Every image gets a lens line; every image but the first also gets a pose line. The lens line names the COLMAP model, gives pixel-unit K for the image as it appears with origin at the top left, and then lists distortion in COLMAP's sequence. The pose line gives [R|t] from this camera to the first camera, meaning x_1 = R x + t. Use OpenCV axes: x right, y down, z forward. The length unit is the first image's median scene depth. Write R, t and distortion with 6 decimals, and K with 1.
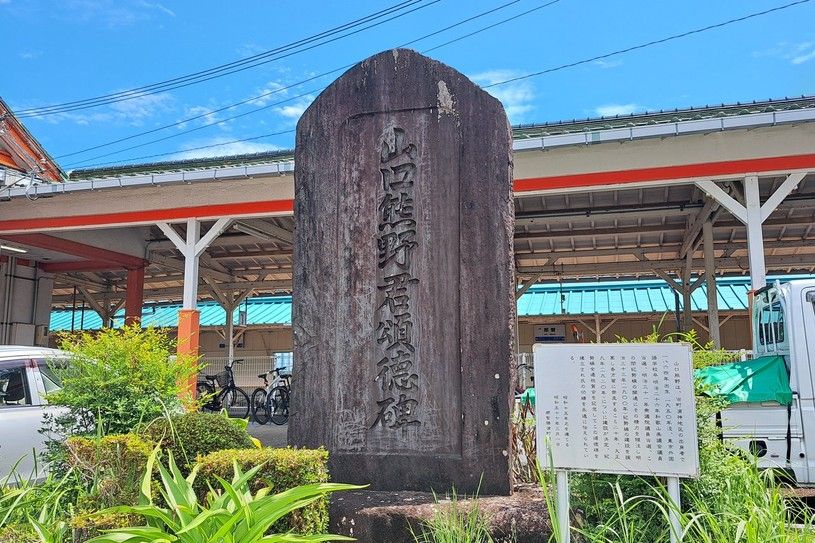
lens RADIAL K [[617.3, 0, 410.5], [0, 617.3, 271.1], [0, 0, 1]] dist [0.077423, -0.091261]
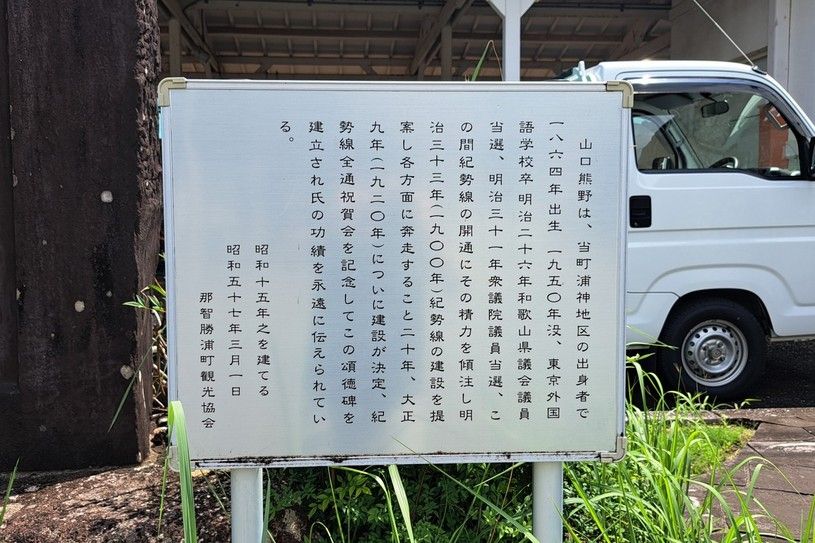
lens RADIAL K [[617.3, 0, 410.5], [0, 617.3, 271.1], [0, 0, 1]] dist [0.077423, -0.091261]
pose [[0.901508, -0.044708, 0.430447, 0.184553], [-0.068437, 0.967406, 0.243809, 0.133894], [-0.427317, -0.249254, 0.869064, 0.703844]]
